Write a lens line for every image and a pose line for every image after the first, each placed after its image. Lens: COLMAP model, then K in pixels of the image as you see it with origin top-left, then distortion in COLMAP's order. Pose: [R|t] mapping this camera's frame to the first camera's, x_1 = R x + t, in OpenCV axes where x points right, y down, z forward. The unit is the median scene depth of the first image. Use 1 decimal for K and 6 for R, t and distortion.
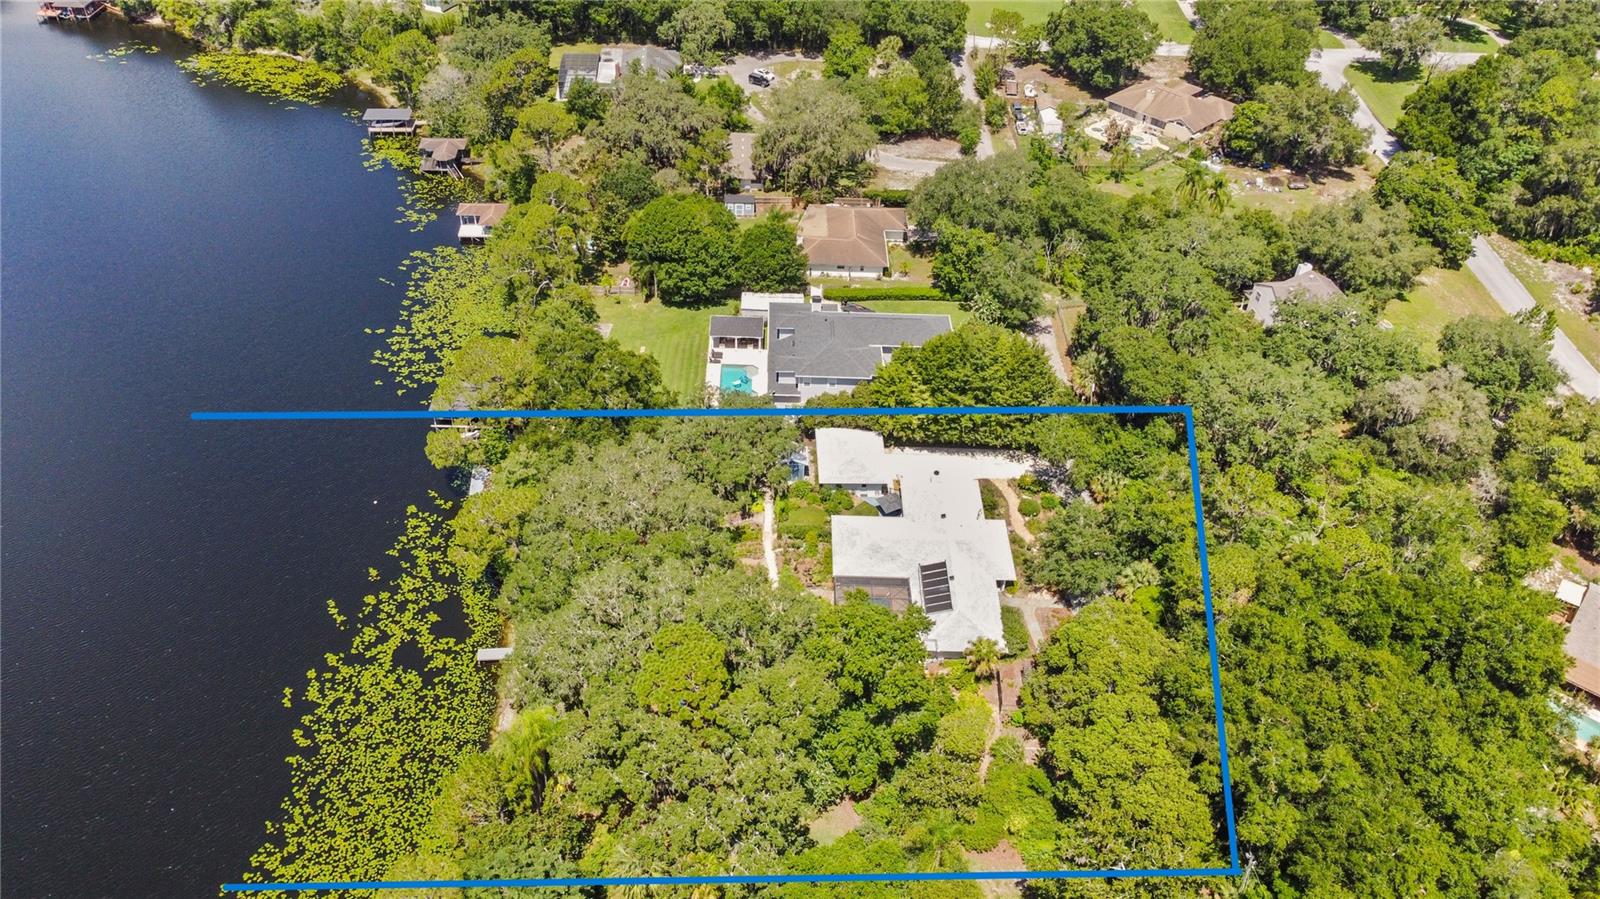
lens RADIAL K [[1212.3, 0, 797.6], [0, 1212.3, 450.4], [0, 0, 1]] dist [0.003287, -0.002580]
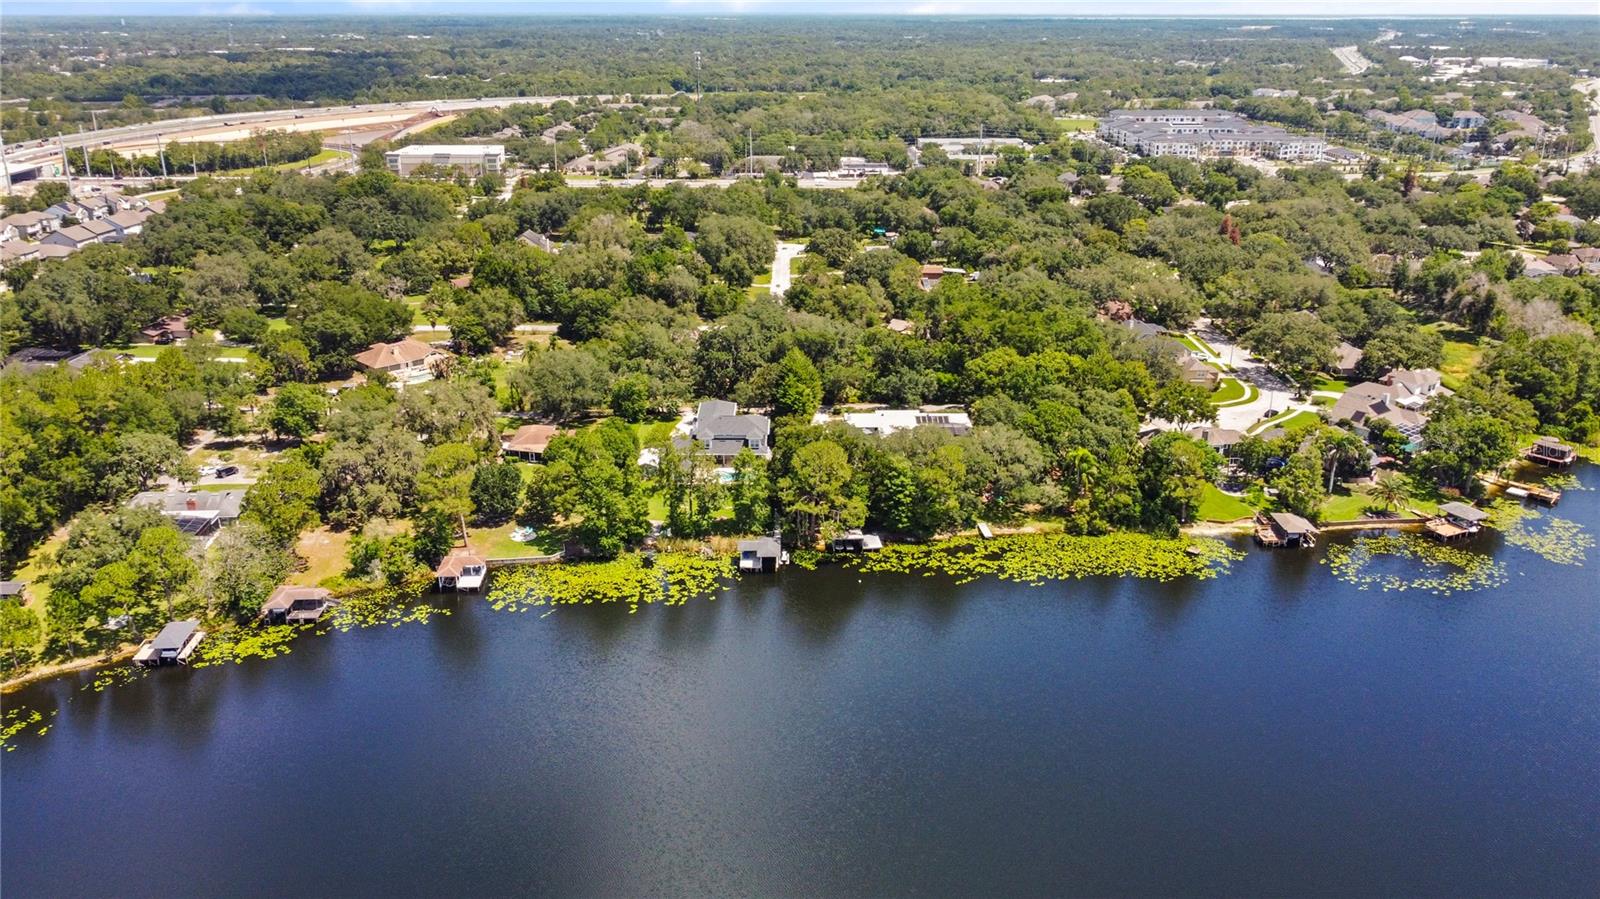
lens RADIAL K [[1229.1, 0, 792.4], [0, 1229.1, 428.2], [0, 0, 1]] dist [0.001266, -0.010891]
pose [[0.003205, -0.356861, 0.934152, -1.759852], [0.637196, 0.720682, 0.273126, -0.568624], [-0.770695, 0.594363, 0.229701, 0.693449]]
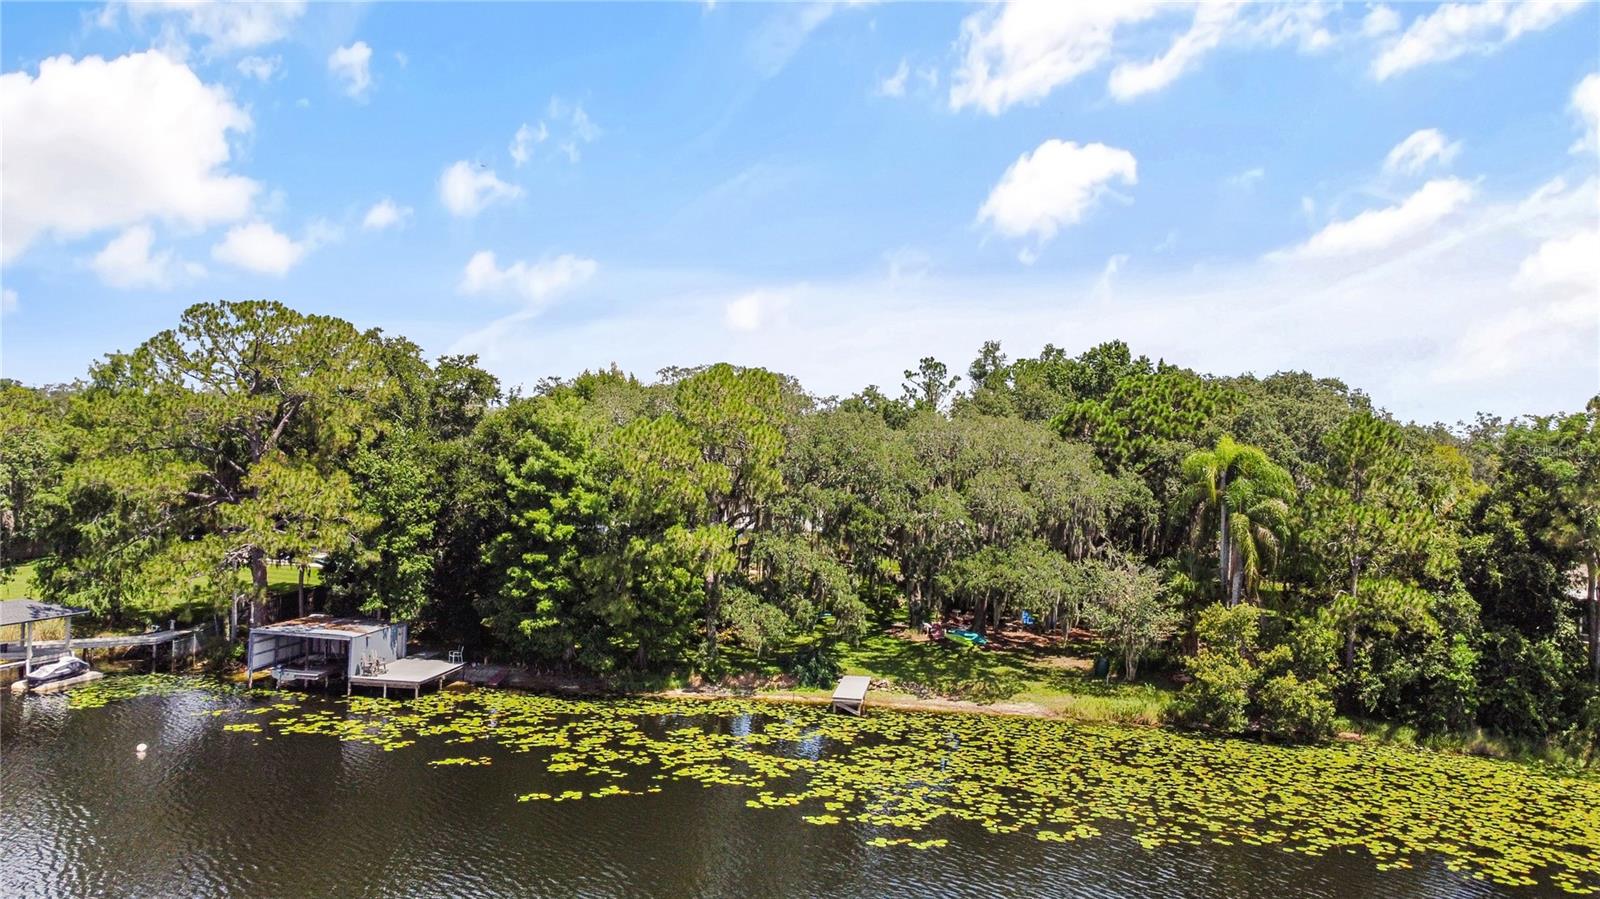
lens RADIAL K [[1212.3, 0, 797.6], [0, 1212.3, 450.4], [0, 0, 1]] dist [0.003287, -0.002580]
pose [[0.228027, -0.025949, 0.973309, -0.674931], [0.594449, 0.795419, -0.118062, 0.132629], [-0.771125, 0.605504, 0.196802, 0.833206]]
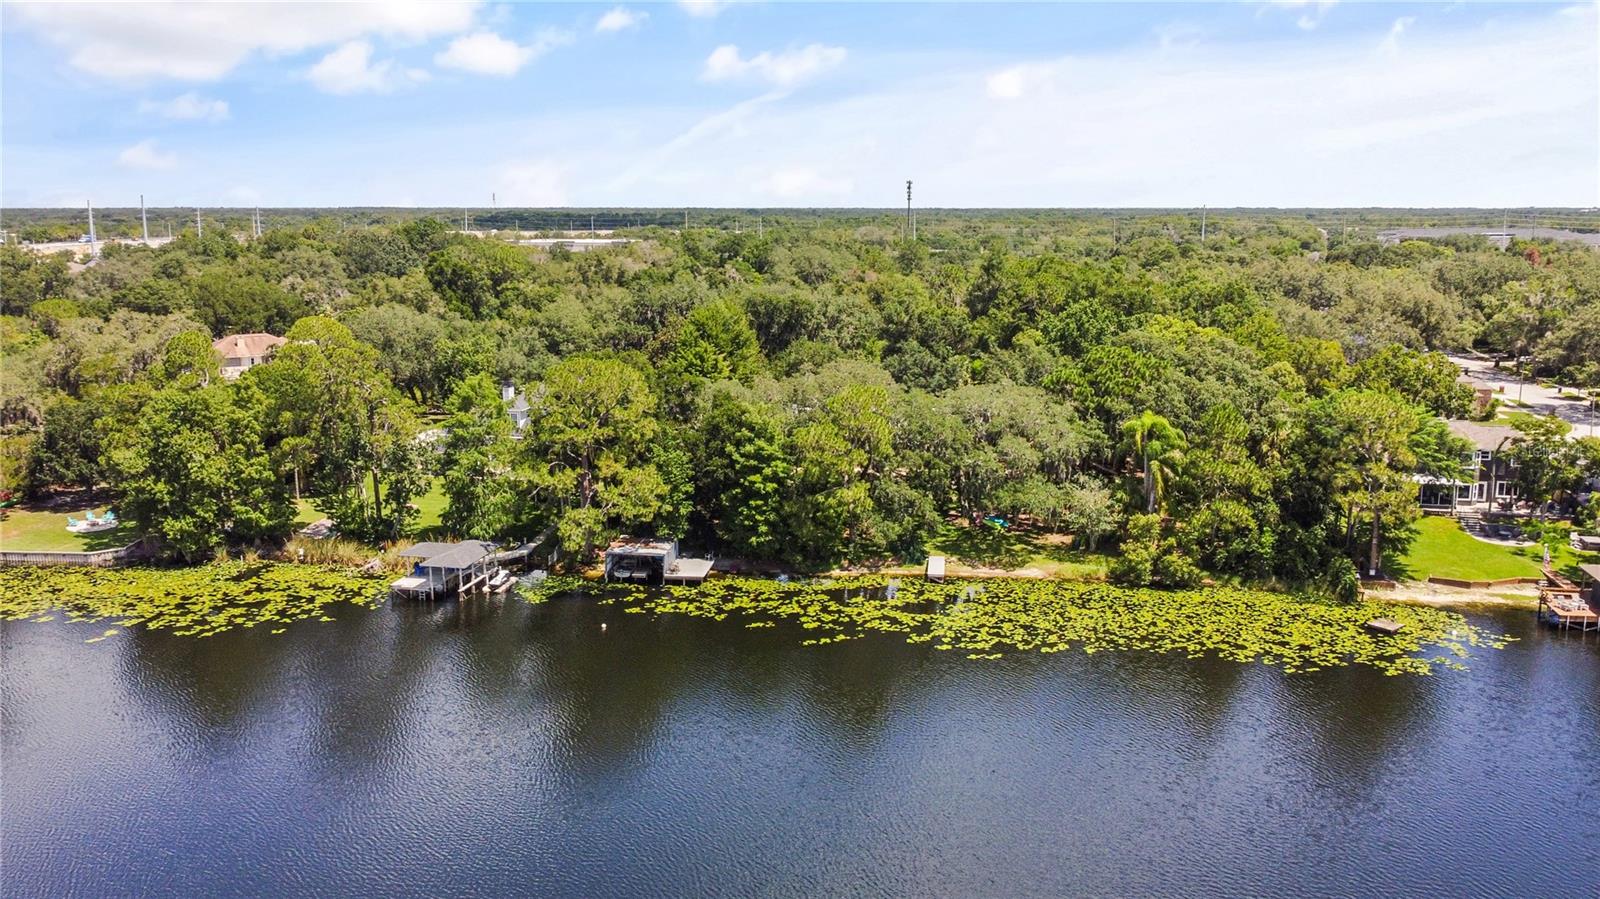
lens RADIAL K [[1278.3, 0, 800.7], [0, 1278.3, 479.9], [0, 0, 1]] dist [-0.003540, -0.013220]
pose [[0.208266, -0.238837, 0.948463, -1.047970], [0.629426, 0.774971, 0.056939, 0.011490], [-0.748631, 0.585129, 0.311730, 0.728128]]
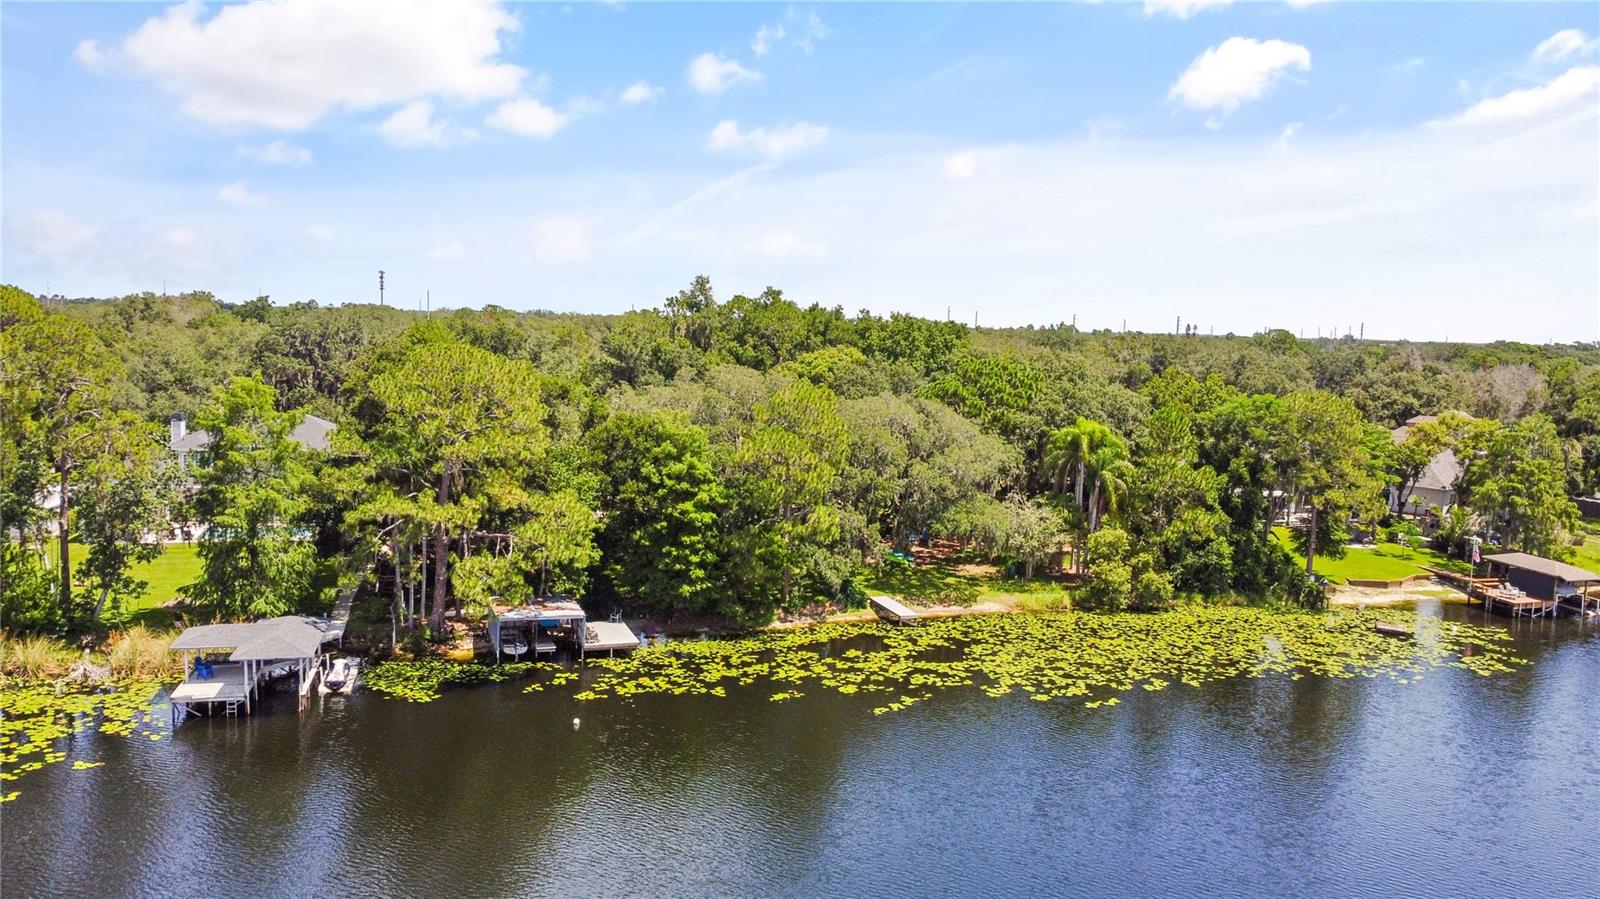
lens RADIAL K [[1212.3, 0, 797.6], [0, 1212.3, 450.4], [0, 0, 1]] dist [0.003287, -0.002580]
pose [[-0.232557, -0.149515, 0.961022, -0.843192], [0.586495, 0.766678, 0.261205, -0.107377], [-0.775849, 0.624379, -0.090606, 1.007844]]
